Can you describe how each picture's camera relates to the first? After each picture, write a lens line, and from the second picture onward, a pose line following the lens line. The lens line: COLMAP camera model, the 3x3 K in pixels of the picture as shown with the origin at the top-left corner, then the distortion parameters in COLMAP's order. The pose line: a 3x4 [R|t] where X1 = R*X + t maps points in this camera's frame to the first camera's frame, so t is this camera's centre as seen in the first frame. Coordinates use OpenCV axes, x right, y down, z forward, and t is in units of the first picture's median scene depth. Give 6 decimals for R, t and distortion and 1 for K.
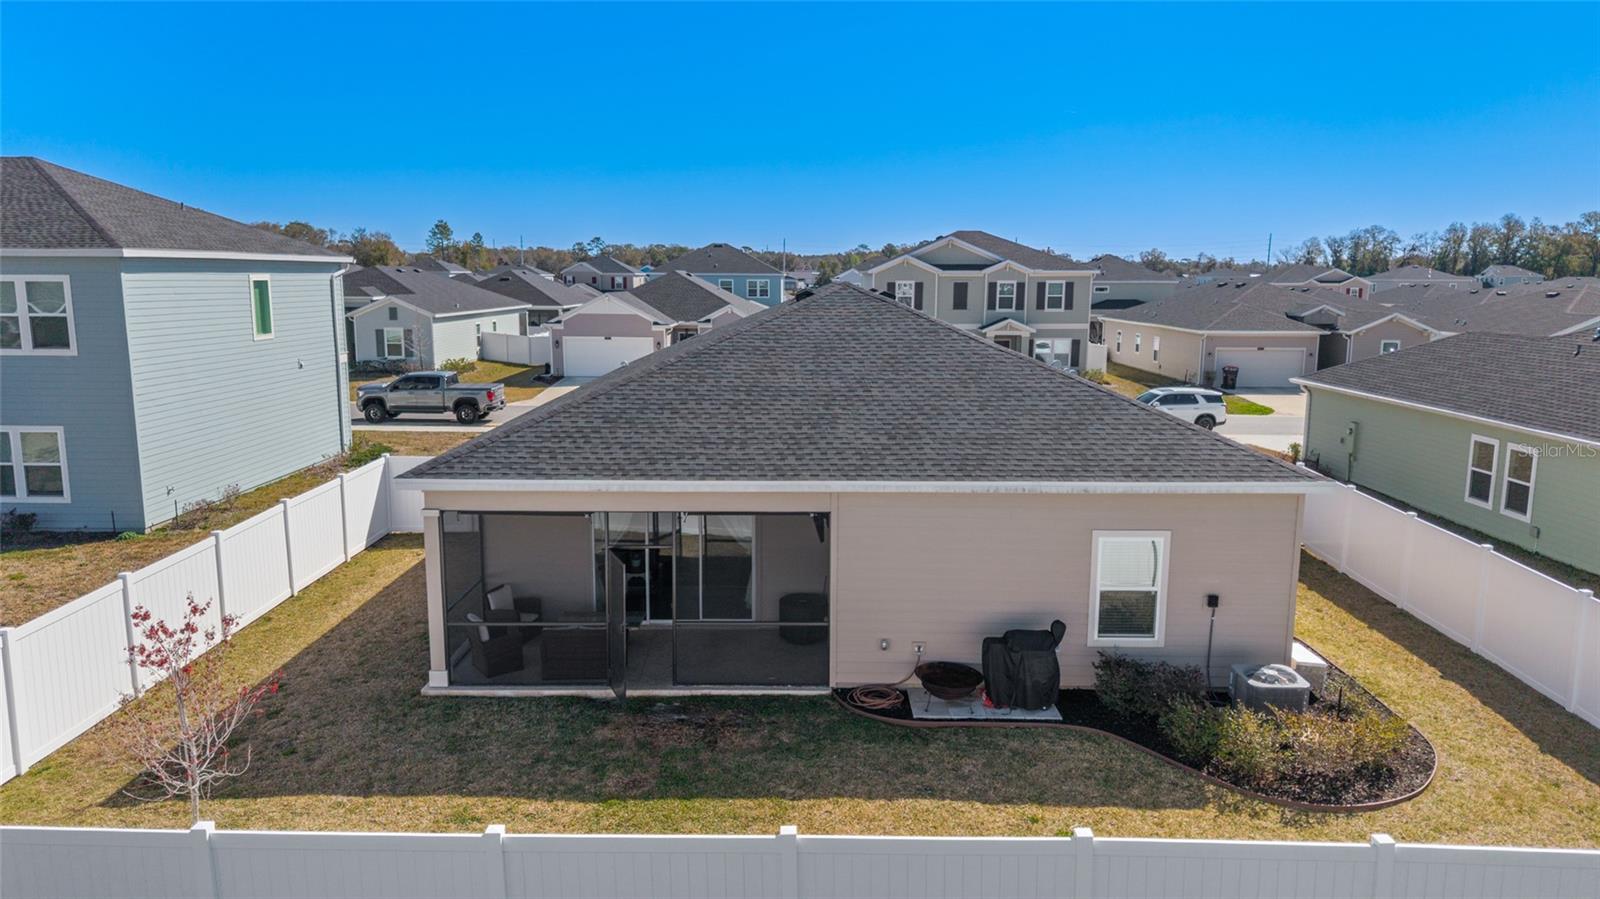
lens RADIAL K [[1061.1, 0, 758.9], [0, 1061.1, 483.2], [0, 0, 1]] dist [0.041436, -0.048183]
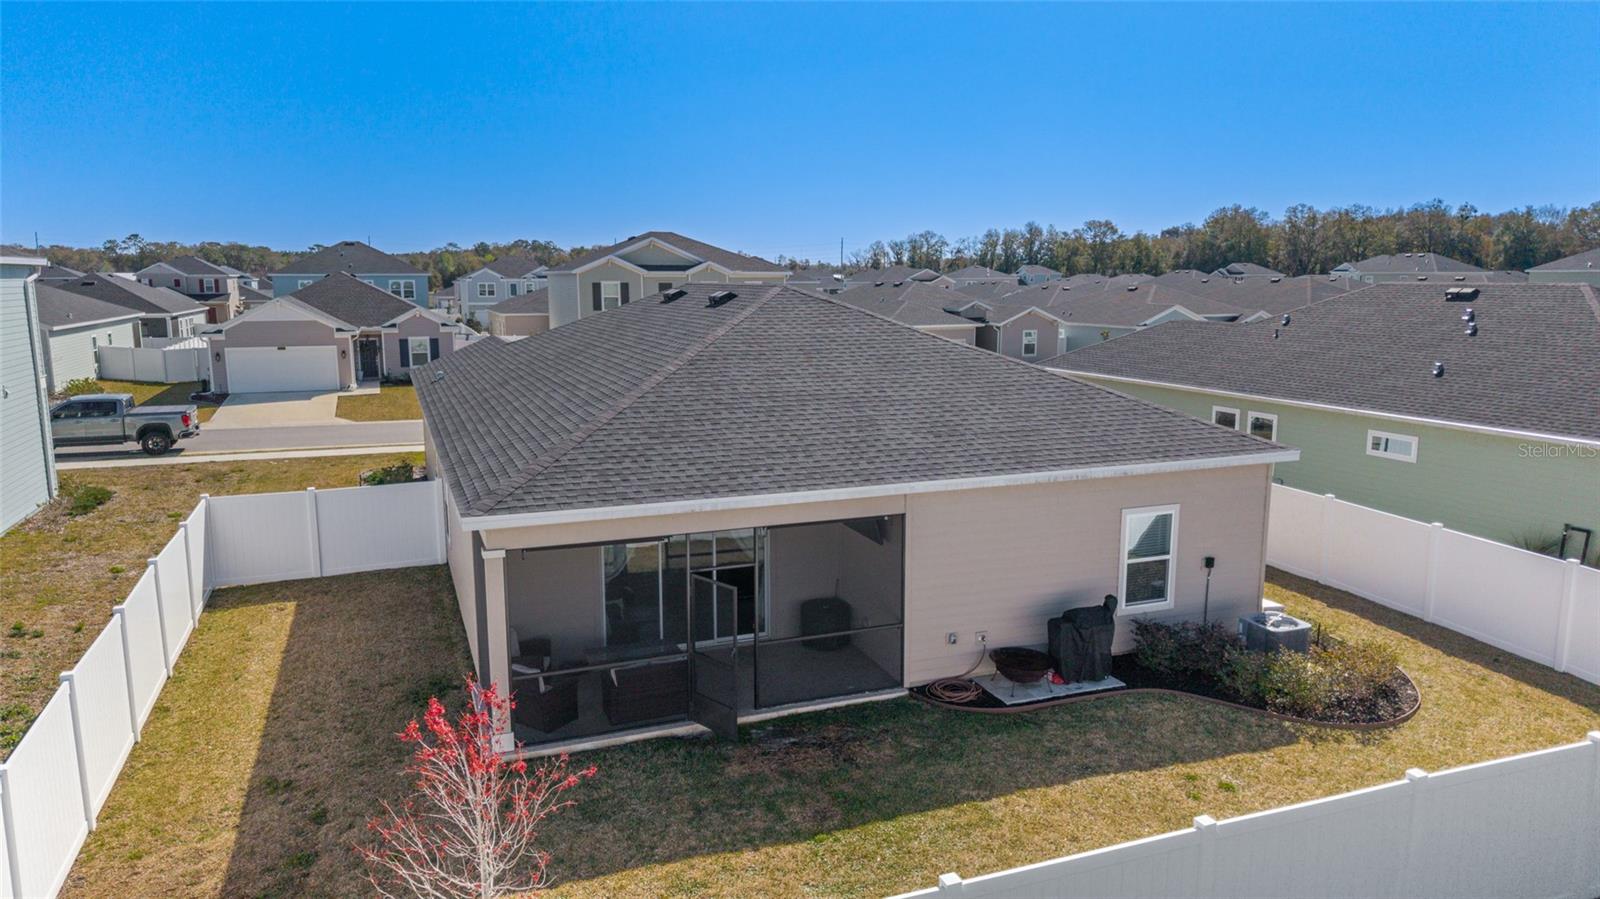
lens RADIAL K [[1061.1, 0, 776.0], [0, 1061.1, 483.3], [0, 0, 1]] dist [0.041436, -0.048183]
pose [[0.931414, -0.076271, 0.355879, -0.370694], [0.076376, 0.996984, 0.013777, -0.022245], [-0.355856, 0.014348, 0.934430, 0.098853]]
